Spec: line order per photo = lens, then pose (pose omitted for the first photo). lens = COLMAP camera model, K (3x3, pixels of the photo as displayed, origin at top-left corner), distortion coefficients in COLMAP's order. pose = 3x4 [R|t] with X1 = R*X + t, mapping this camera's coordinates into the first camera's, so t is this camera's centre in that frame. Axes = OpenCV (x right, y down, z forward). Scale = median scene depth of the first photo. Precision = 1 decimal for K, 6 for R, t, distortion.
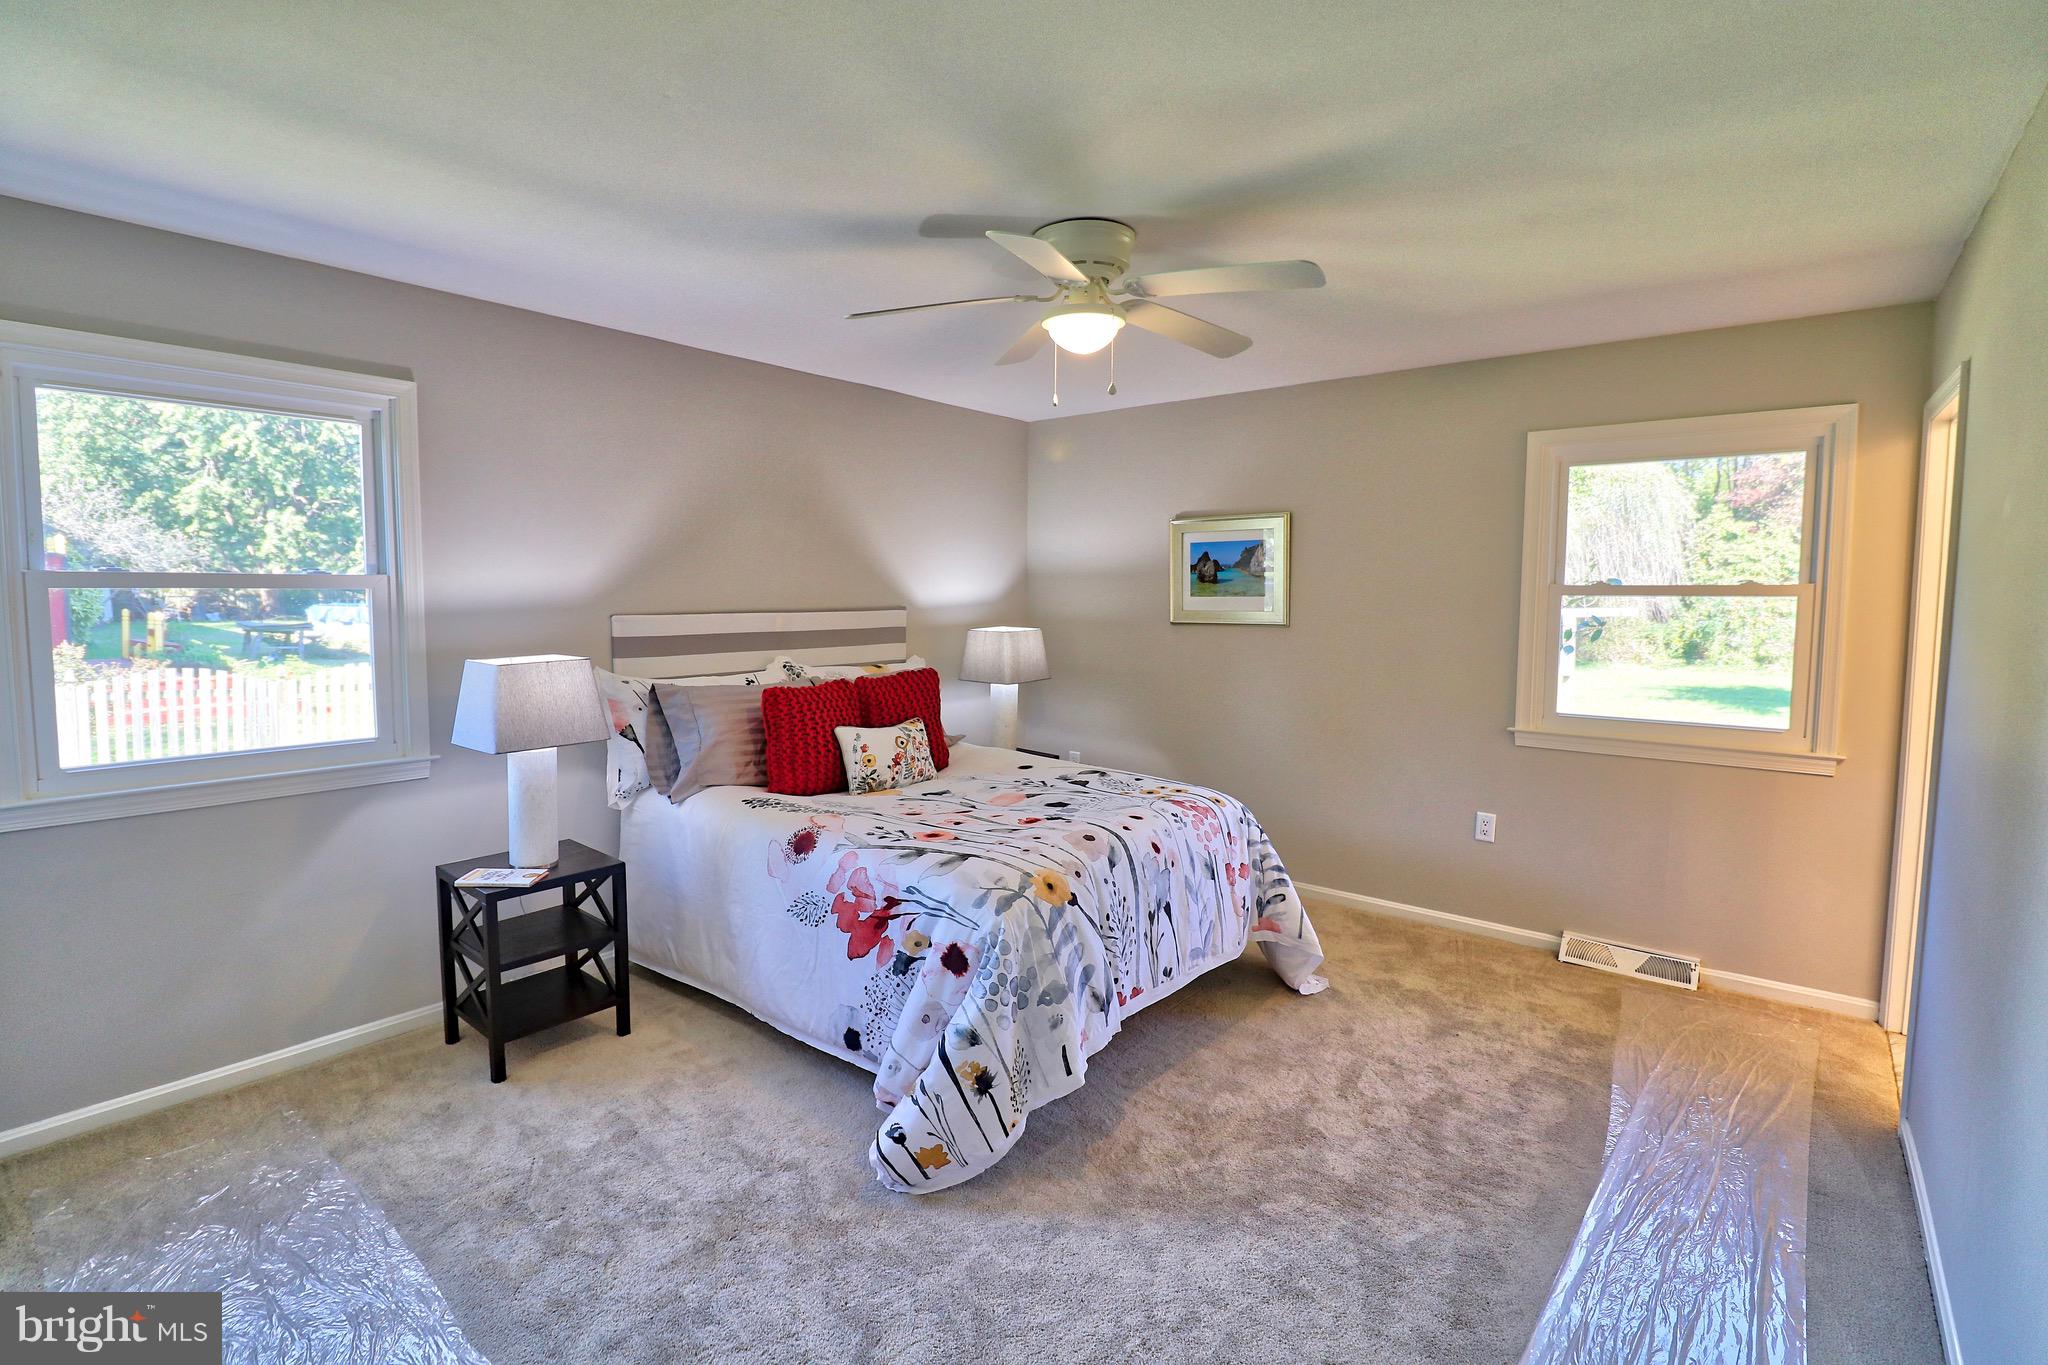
lens RADIAL K [[950.8, 0, 1016.6], [0, 950.8, 661.2], [0, 0, 1]] dist [-0.000644, -0.013814]
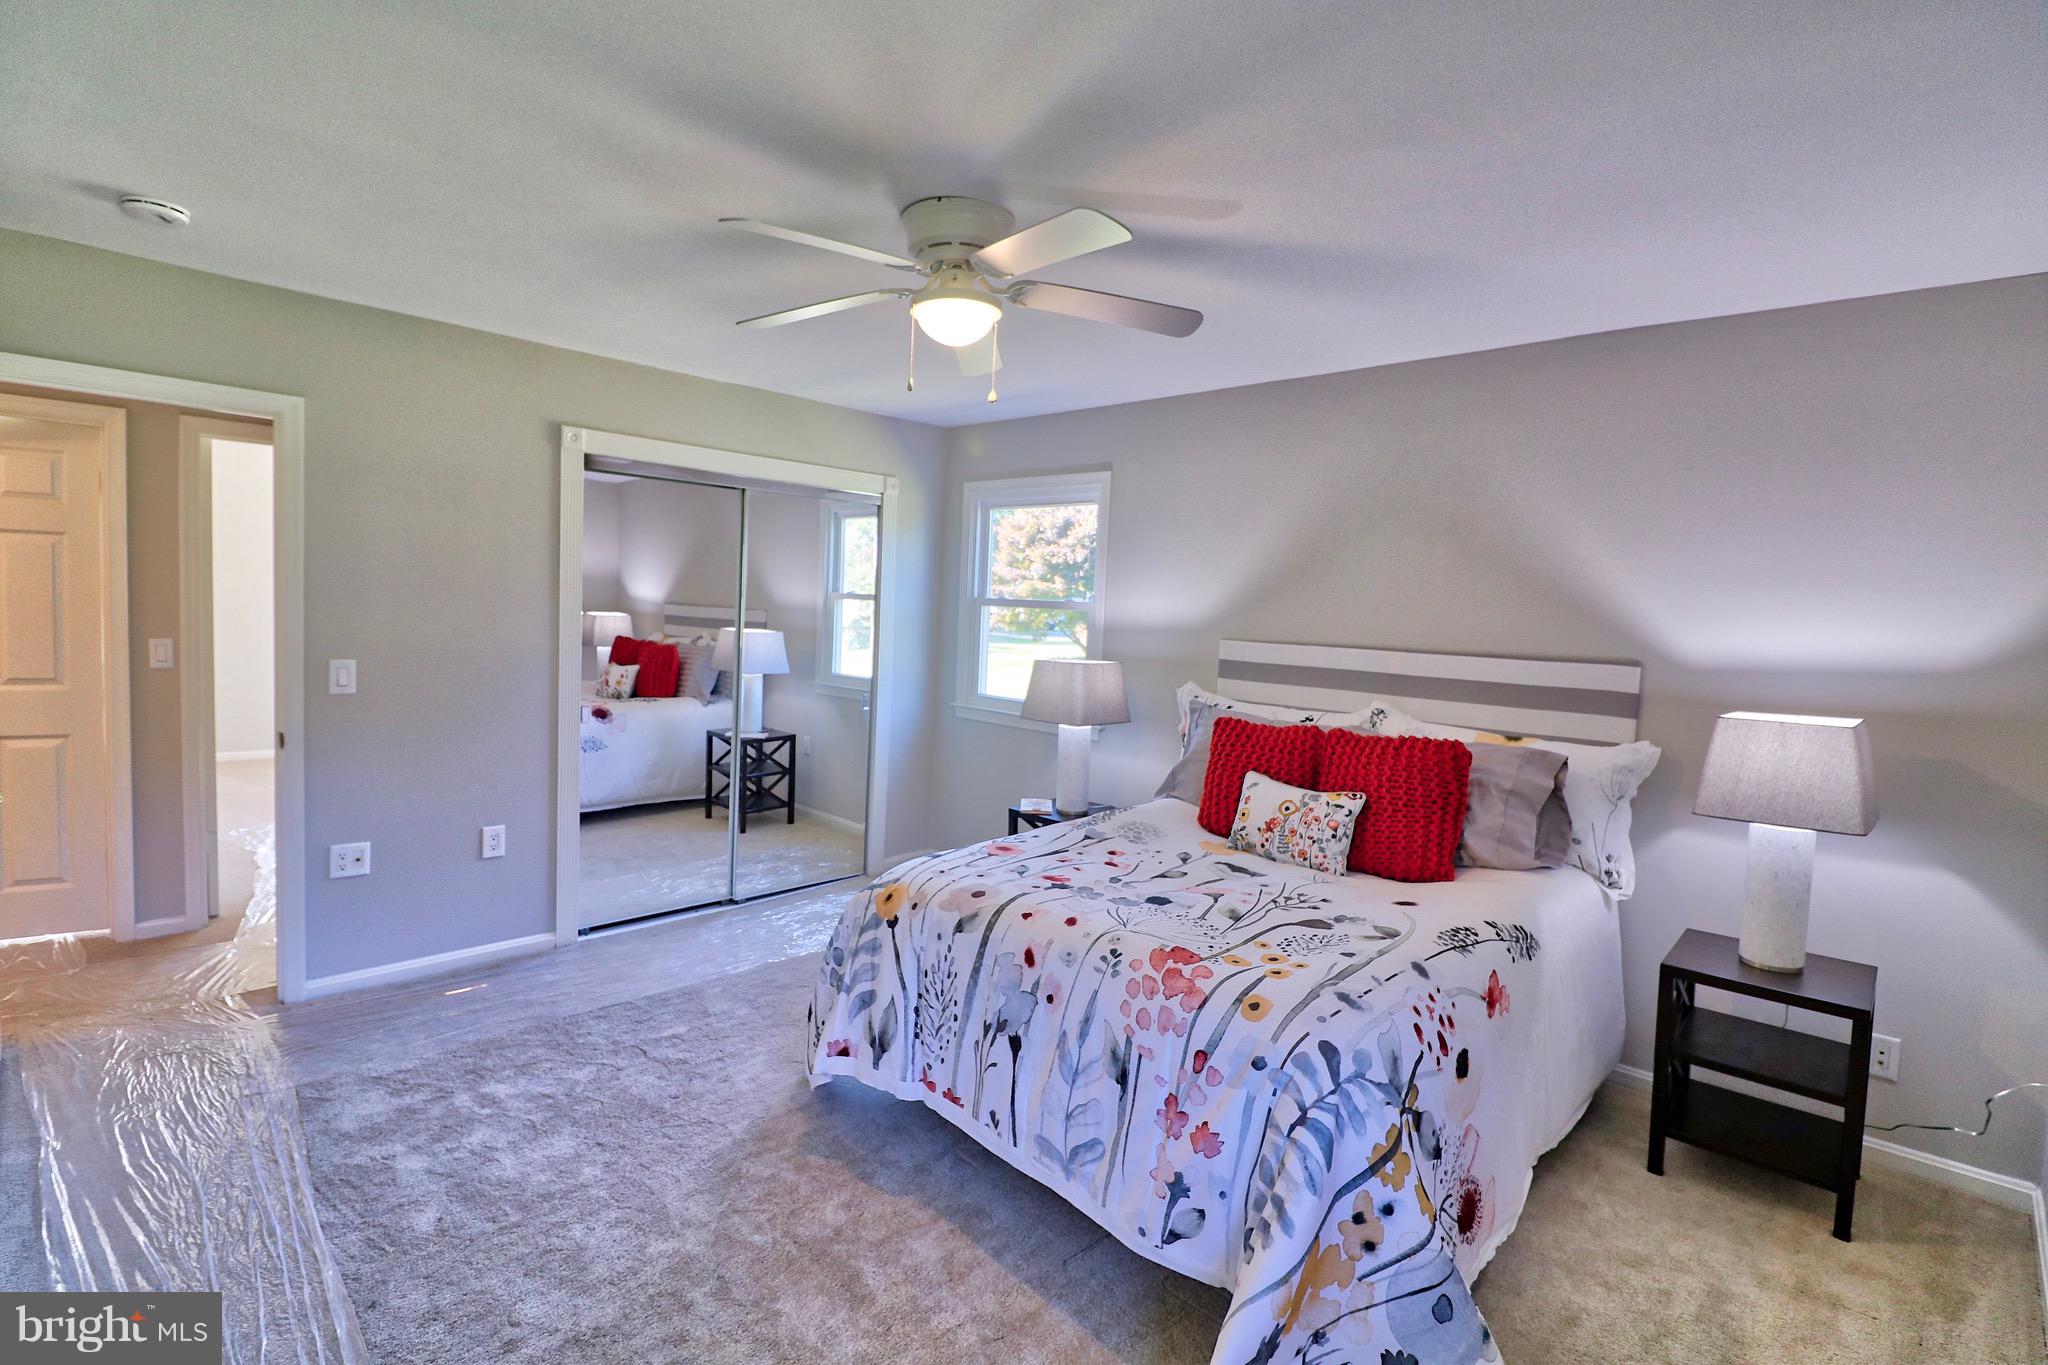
lens RADIAL K [[950.8, 0, 1016.6], [0, 950.8, 661.2], [0, 0, 1]] dist [-0.000644, -0.013814]
pose [[-0.088731, 0.050317, -0.994784, 0.891363], [-0.121674, 0.990696, 0.060963, -0.076284], [0.988596, 0.126449, -0.081784, 1.049668]]
